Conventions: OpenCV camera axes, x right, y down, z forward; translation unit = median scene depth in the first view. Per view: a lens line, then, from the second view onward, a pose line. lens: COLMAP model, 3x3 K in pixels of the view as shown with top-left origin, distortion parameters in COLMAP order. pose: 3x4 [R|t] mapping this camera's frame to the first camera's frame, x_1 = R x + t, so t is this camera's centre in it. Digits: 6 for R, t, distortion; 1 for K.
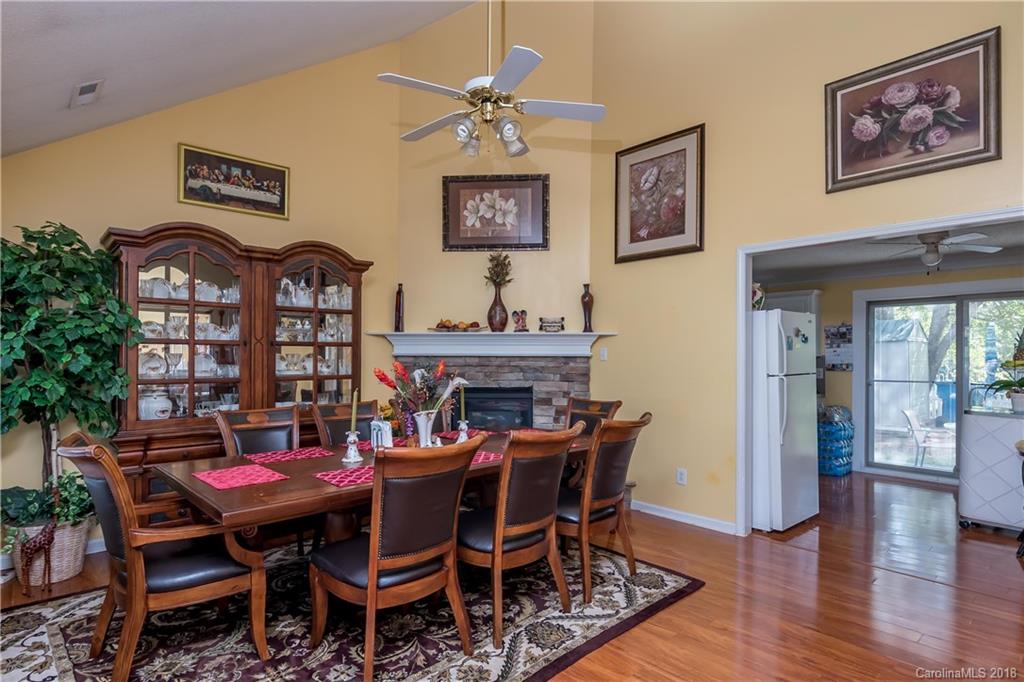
lens RADIAL K [[553.6, 0, 514.2], [0, 553.6, 345.5], [0, 0, 1]] dist [-0.003365, 0.000019]
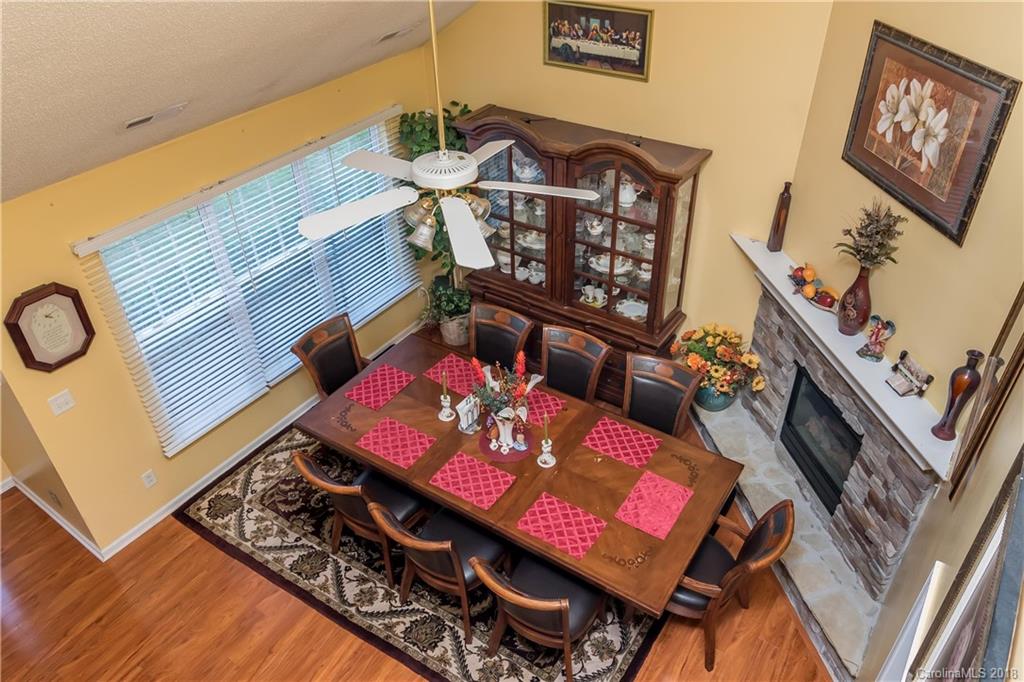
lens RADIAL K [[756.4, 0, 508.5], [0, 756.4, 346.8], [0, 0, 1]] dist [-0.005696, -0.002961]
pose [[0.206130, 0.579484, -0.788485, 0.593234], [0.049127, 0.798645, 0.599794, -0.559554], [0.977291, -0.162372, 0.136156, 0.580874]]
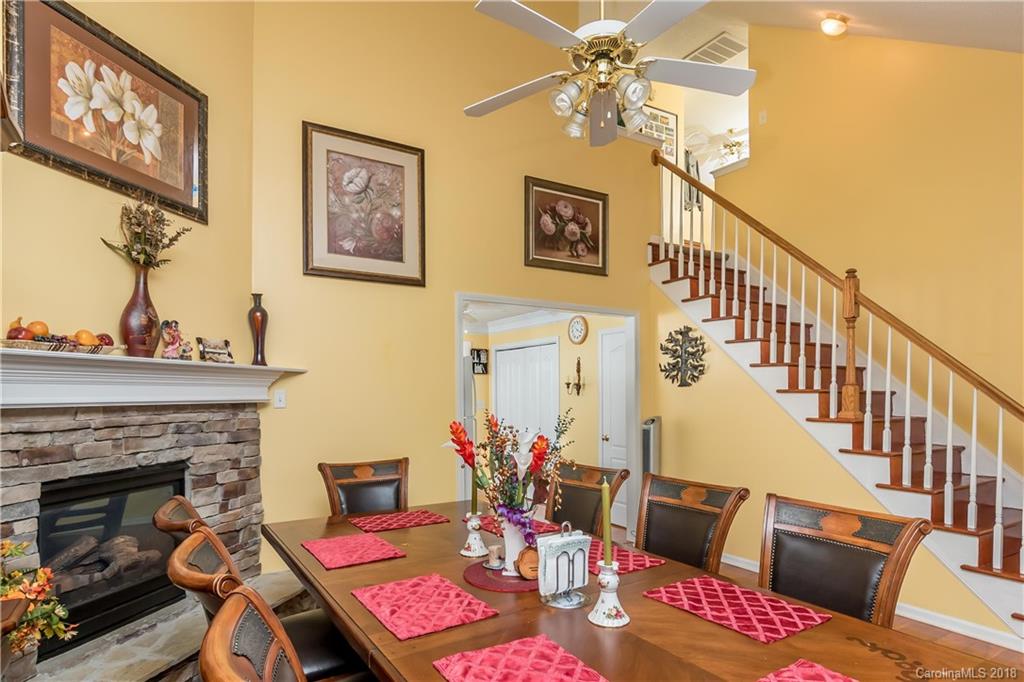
lens RADIAL K [[553.6, 0, 510.7], [0, 553.6, 390.5], [0, 0, 1]] dist [-0.003365, 0.000019]
pose [[0.199421, 0.000204, 0.979914, -0.500897], [-0.017919, 0.999834, 0.003438, -0.002956], [-0.979750, -0.018245, 0.199391, 0.618043]]
